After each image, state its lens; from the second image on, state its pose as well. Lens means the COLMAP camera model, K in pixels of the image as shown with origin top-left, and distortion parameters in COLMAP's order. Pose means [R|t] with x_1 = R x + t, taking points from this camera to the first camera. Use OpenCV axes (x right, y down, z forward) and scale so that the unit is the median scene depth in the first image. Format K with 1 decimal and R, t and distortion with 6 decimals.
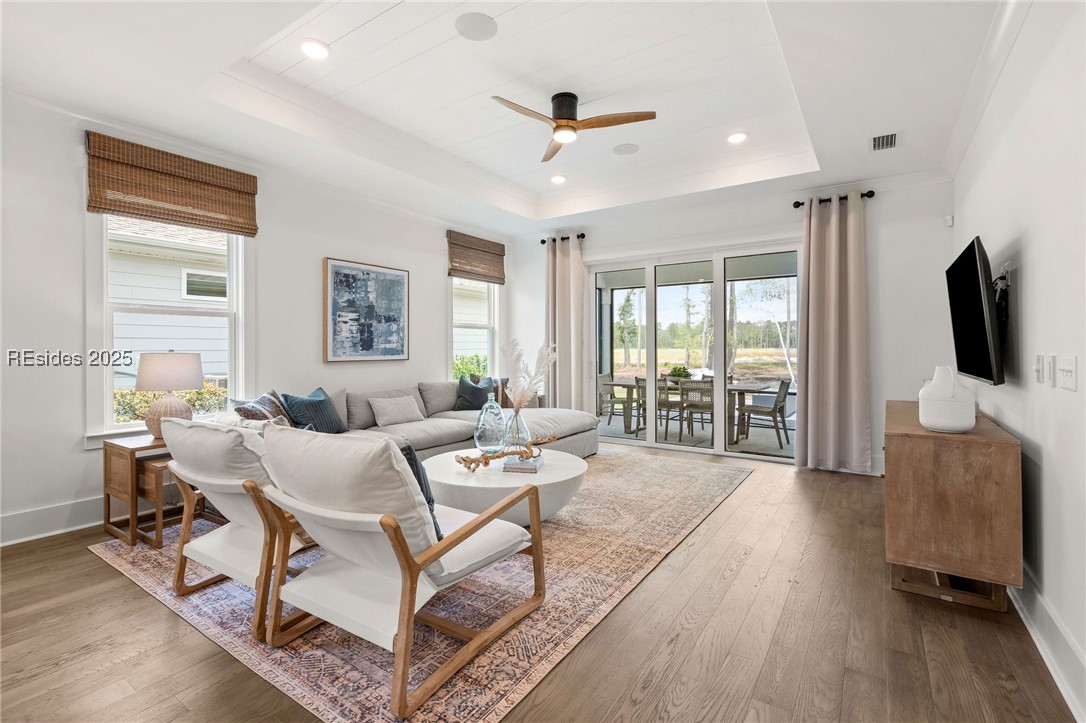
lens RADIAL K [[496.6, 0, 538.4], [0, 496.6, 341.6], [0, 0, 1]] dist [0.000772, -0.000937]
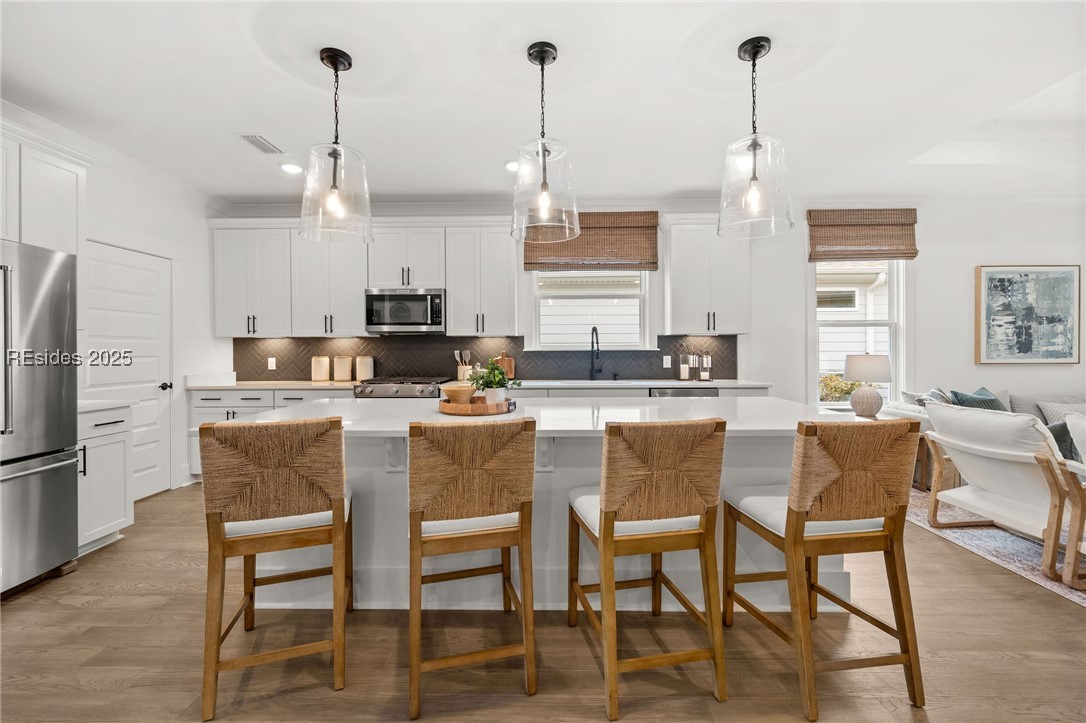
lens RADIAL K [[435.9, 0, 540.9], [0, 435.9, 357.5], [0, 0, 1]] dist [-0.005220, 0.000306]
pose [[0.544922, 0.011506, -0.838408, -0.178943], [0.013706, 0.999650, 0.022627, -0.007256], [0.838375, -0.023821, 0.544573, -0.349215]]
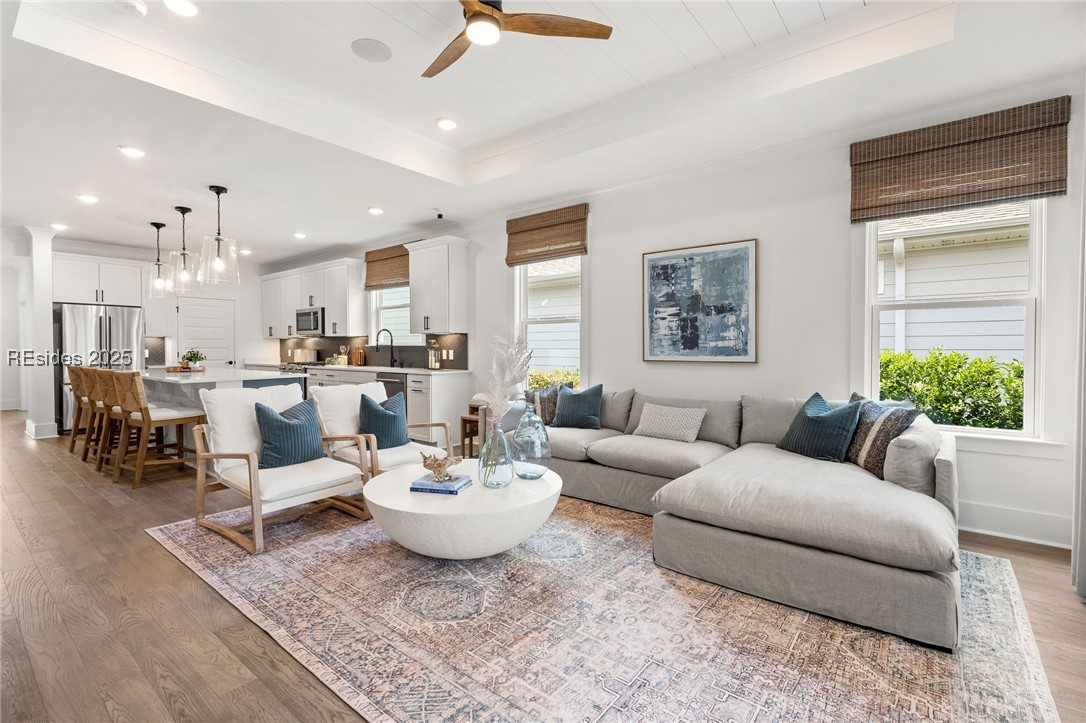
lens RADIAL K [[496.6, 0, 541.0], [0, 496.6, 350.9], [0, 0, 1]] dist [0.000772, -0.000937]
pose [[-0.084957, 0.009652, -0.996338, 0.644793], [0.013668, 0.999870, 0.008521, 0.012008], [0.996291, -0.012895, -0.085078, 1.003667]]
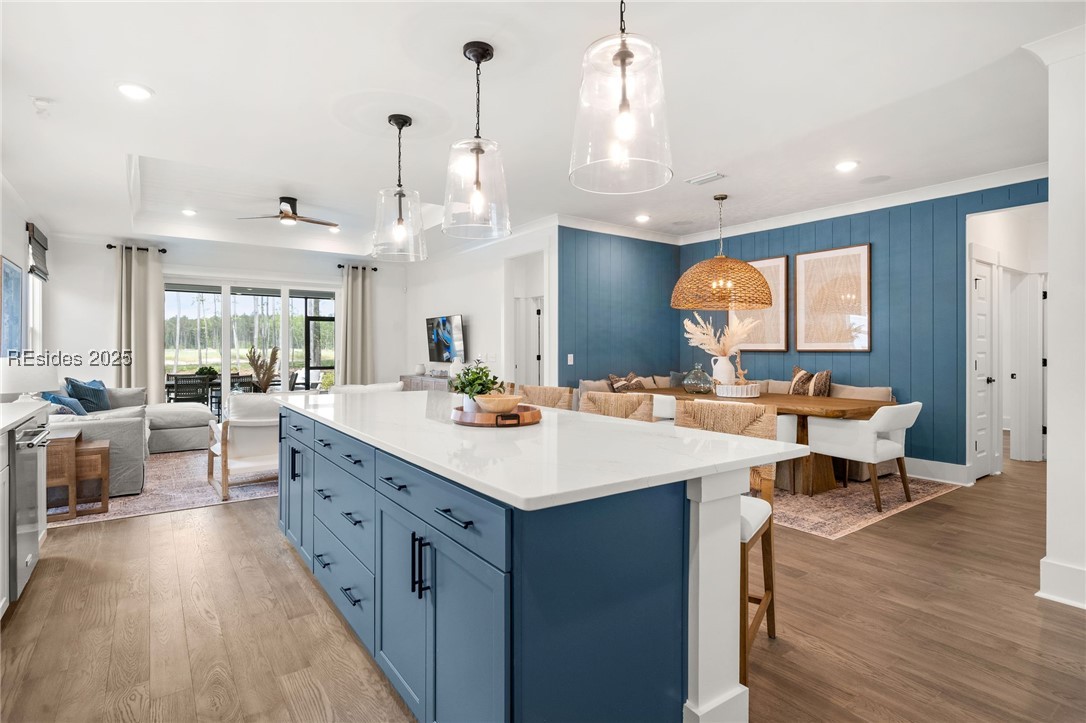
lens RADIAL K [[549.7, 0, 546.3], [0, 549.7, 352.7], [0, 0, 1]] dist [0.000807, -0.001143]
pose [[0.347604, -0.004814, 0.937629, -1.187439], [-0.013833, 0.999852, 0.010262, -0.011087], [-0.937539, -0.016538, 0.347486, -0.378096]]
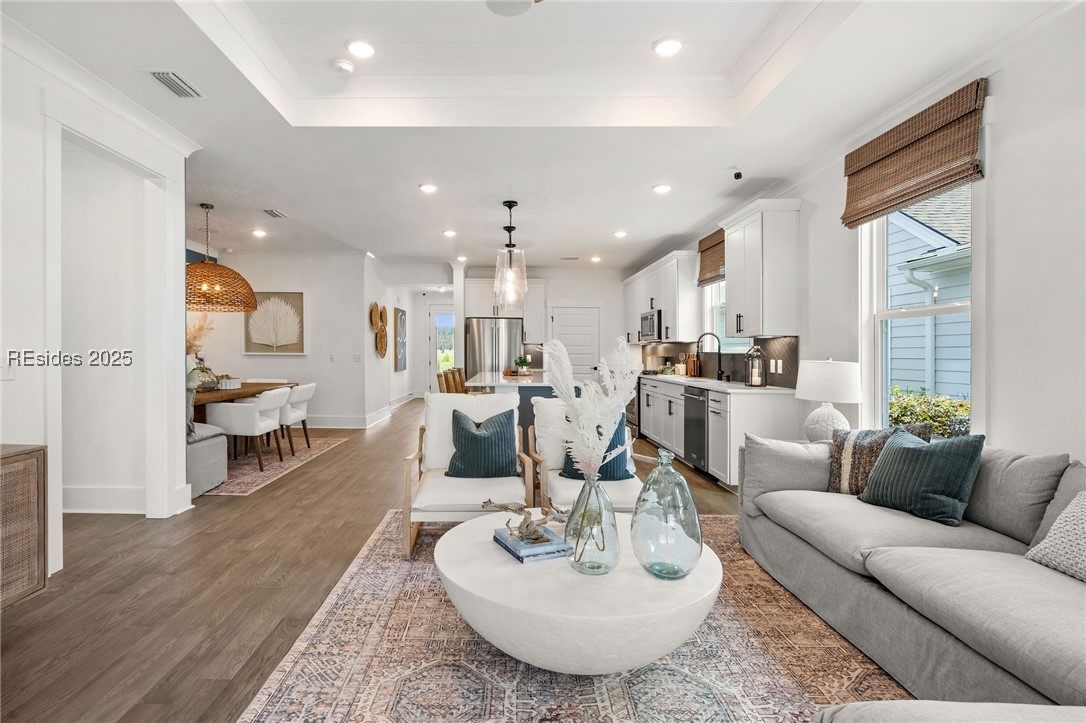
lens RADIAL K [[538.8, 0, 491.2], [0, 538.8, 350.6], [0, 0, 1]] dist [-0.002436, 0.001427]
pose [[-0.839892, -0.005761, -0.542723, 0.307461], [0.000905, 0.999927, -0.012016, 0.011948], [0.542753, -0.010584, -0.839826, 1.244167]]
